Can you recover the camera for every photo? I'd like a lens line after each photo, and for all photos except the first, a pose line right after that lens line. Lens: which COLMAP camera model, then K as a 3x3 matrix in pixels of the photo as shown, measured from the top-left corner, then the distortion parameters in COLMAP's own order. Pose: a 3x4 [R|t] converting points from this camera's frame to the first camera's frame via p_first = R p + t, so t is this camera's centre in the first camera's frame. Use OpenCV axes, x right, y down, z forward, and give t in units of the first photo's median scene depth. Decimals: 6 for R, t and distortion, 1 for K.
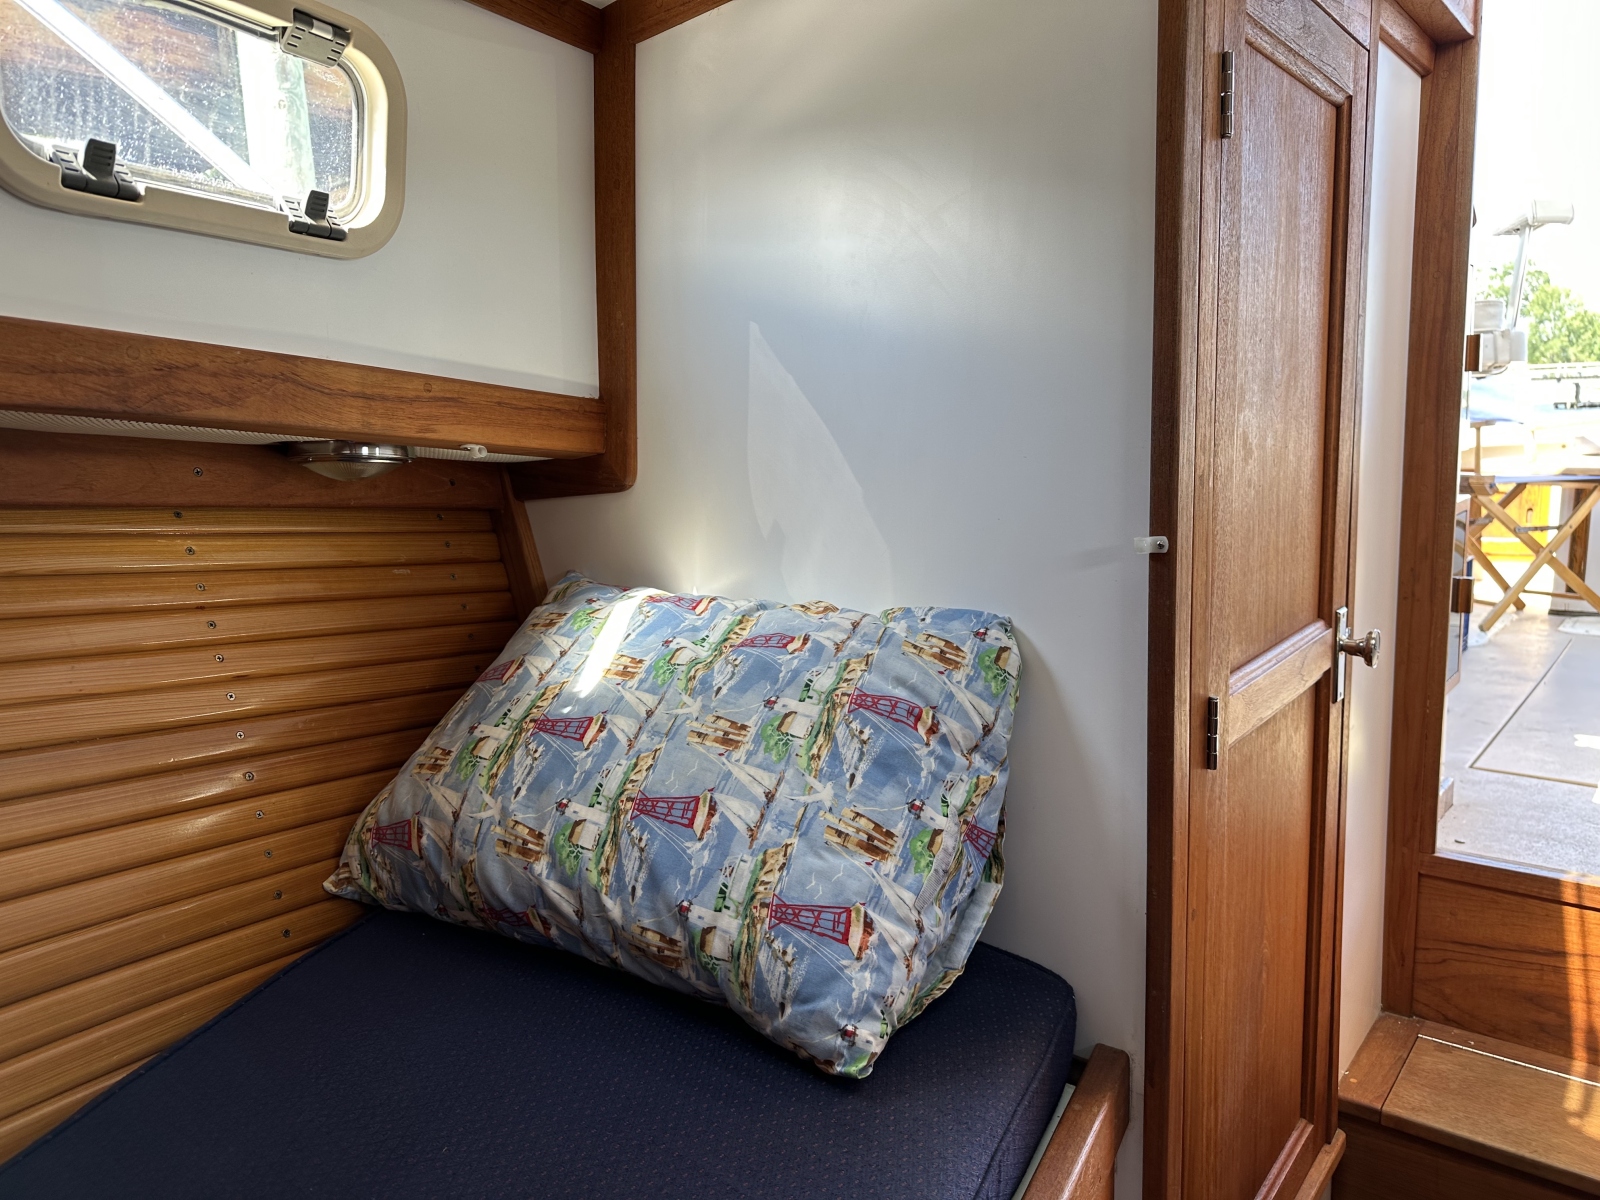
lens RADIAL K [[1129.1, 0, 806.2], [0, 1129.1, 593.7], [0, 0, 1]] dist [0.077728, -0.087080]
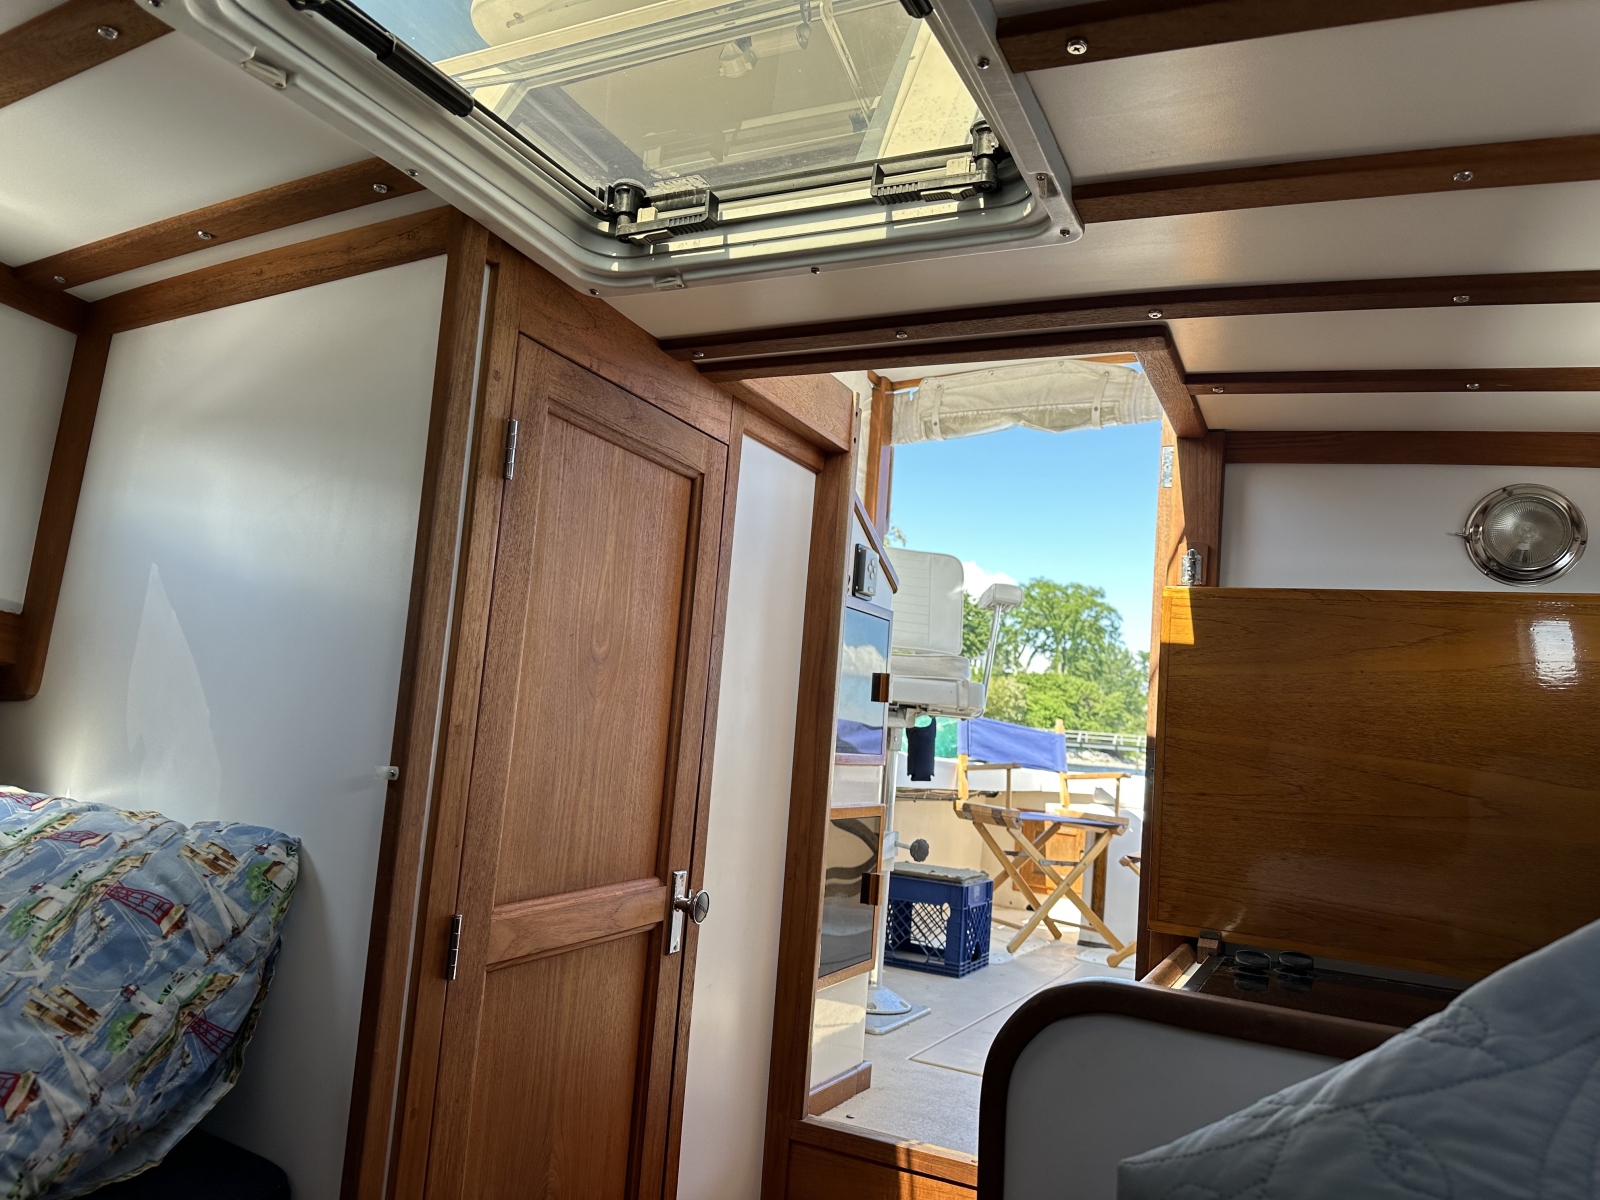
lens RADIAL K [[1112.0, 0, 796.3], [0, 1112.0, 577.9], [0, 0, 1]] dist [-0.005273, -0.021577]
pose [[0.971766, 0.141895, 0.188510, 0.460011], [-0.083596, 0.954187, -0.287297, 0.055721], [-0.220640, 0.263426, 0.939108, -0.263902]]
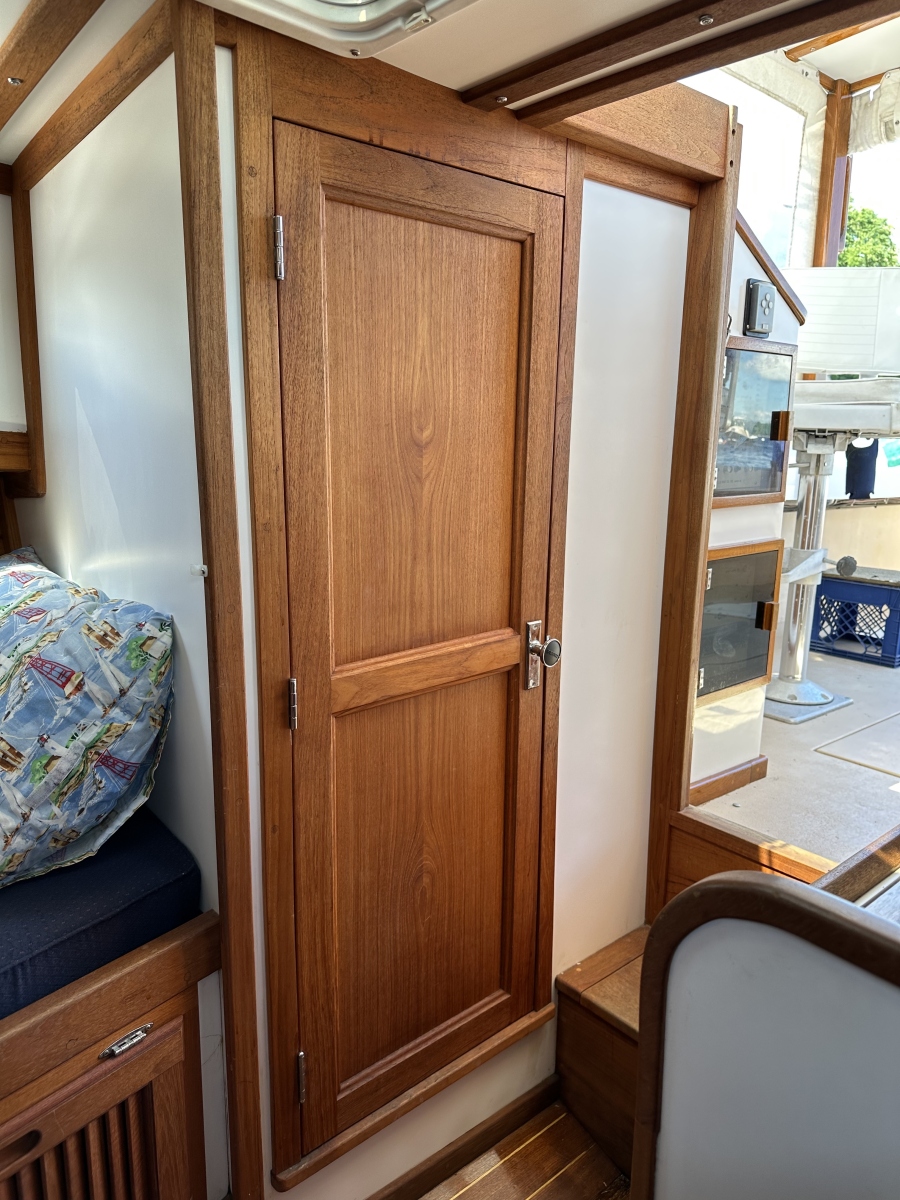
lens RADIAL K [[846.4, 0, 450.0], [0, 846.4, 600.0], [0, 0, 1]] dist [-0.002588, -0.046377]
pose [[0.977962, 0.094991, -0.185921, 0.780340], [-0.082245, 0.993777, 0.075126, -0.114588], [0.191901, -0.058179, 0.979688, 0.036038]]
